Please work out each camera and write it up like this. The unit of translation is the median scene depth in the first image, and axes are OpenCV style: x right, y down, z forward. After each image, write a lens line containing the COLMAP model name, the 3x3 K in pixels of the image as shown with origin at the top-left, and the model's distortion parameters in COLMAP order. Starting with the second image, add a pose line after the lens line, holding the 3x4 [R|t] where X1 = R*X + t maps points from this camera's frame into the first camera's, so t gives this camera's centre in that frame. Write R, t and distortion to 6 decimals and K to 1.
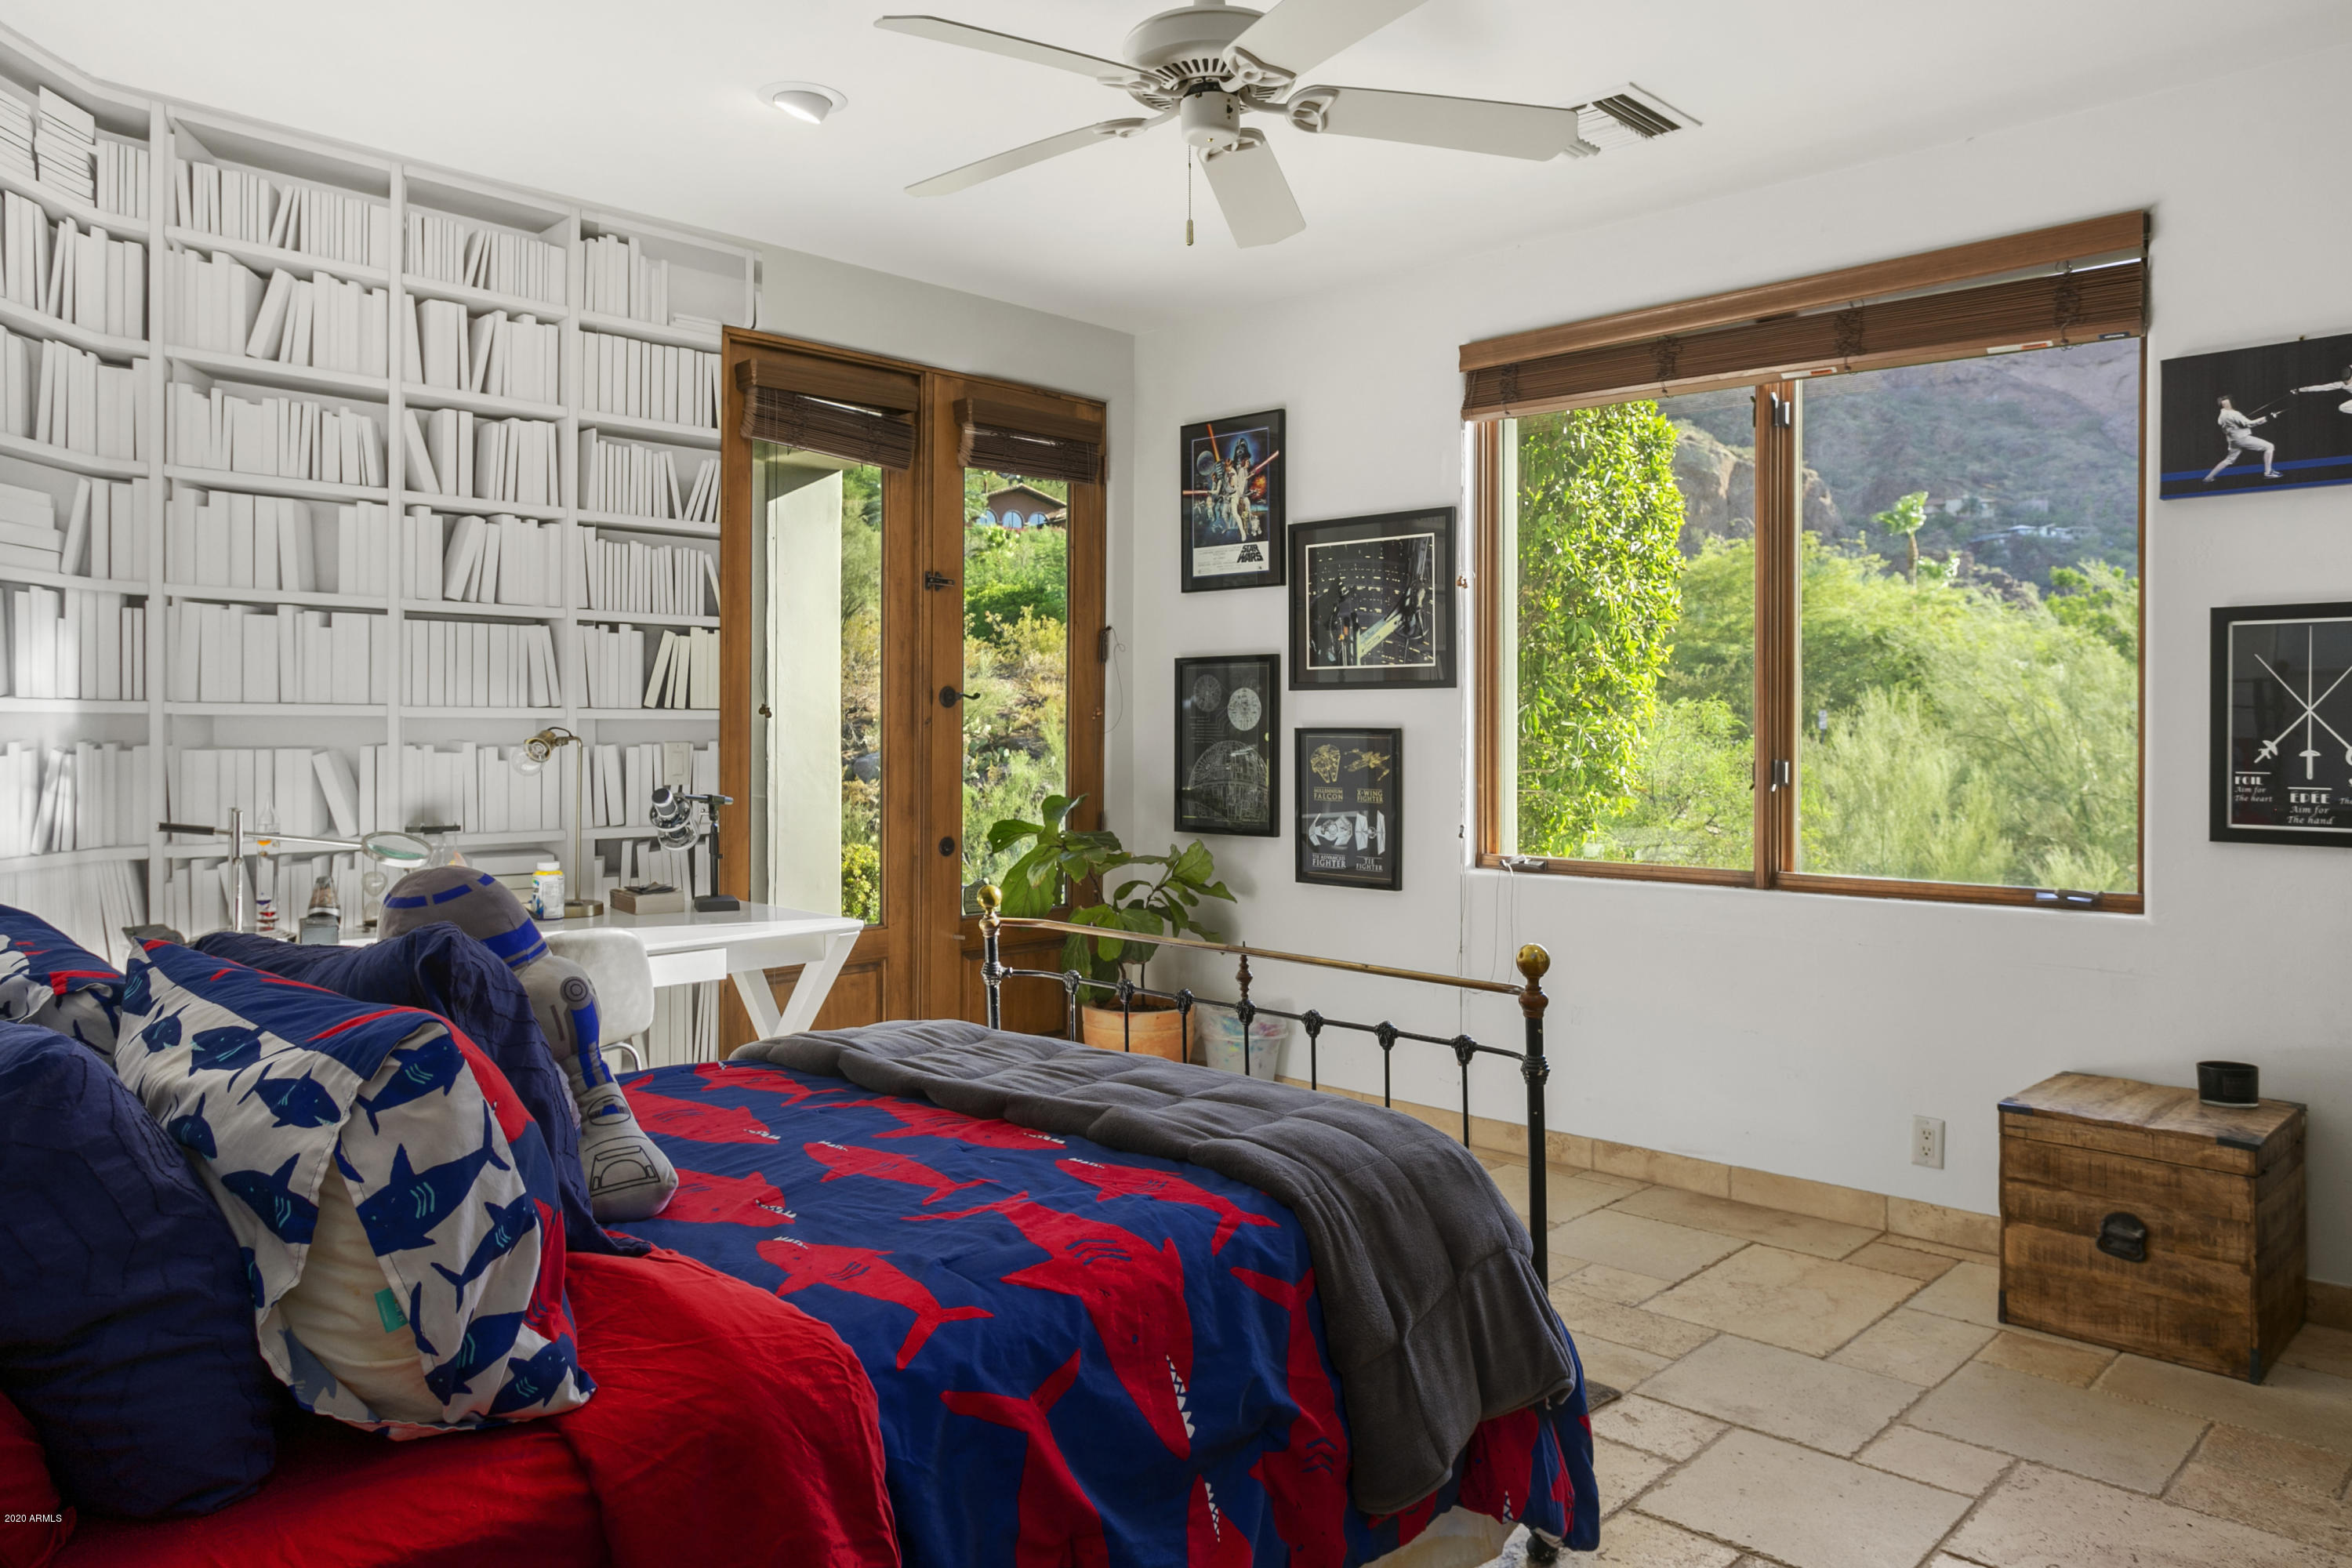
lens RADIAL K [[1651.0, 0, 1180.7], [0, 1651.0, 740.8], [0, 0, 1]] dist [0.001720, 0.089639]
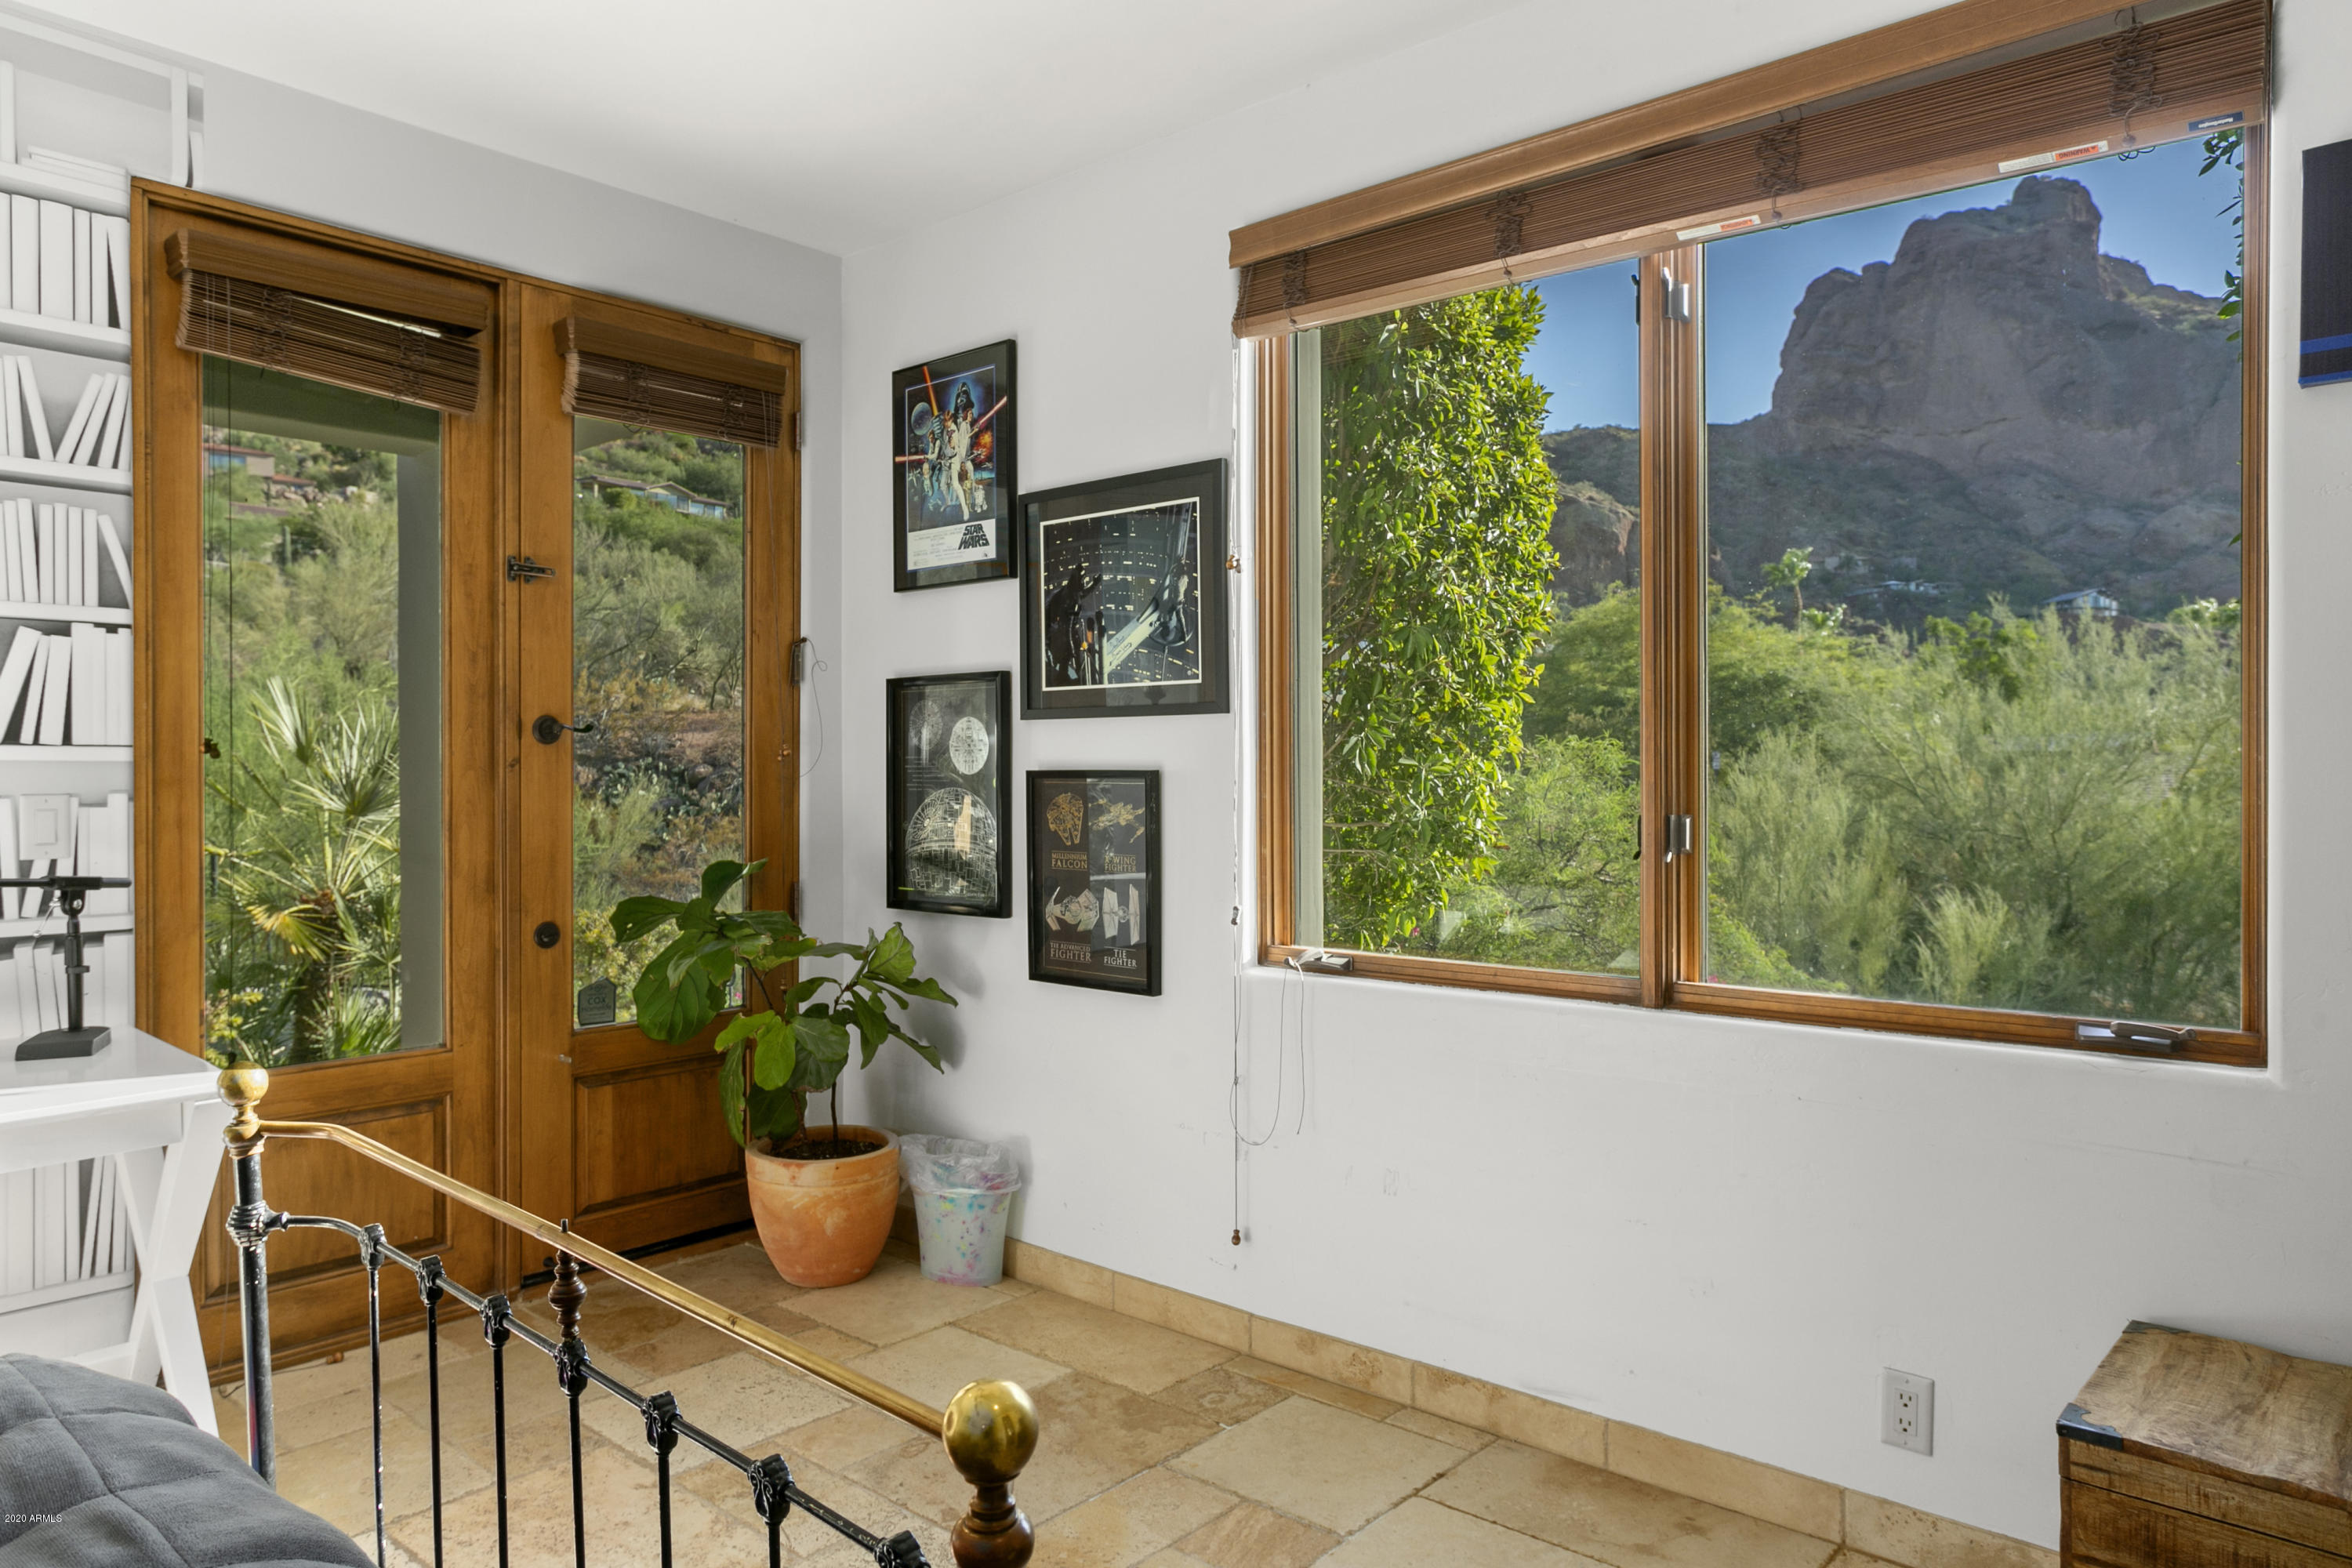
lens RADIAL K [[1524.7, 0, 1176.0], [0, 1524.7, 784.0], [0, 0, 1]] dist [-0.007964, 0.053902]
pose [[0.999515, -0.004503, 0.030809, 0.112607], [0.004469, 0.999989, 0.001176, -0.002126], [-0.030814, -0.001037, 0.999525, 0.312820]]
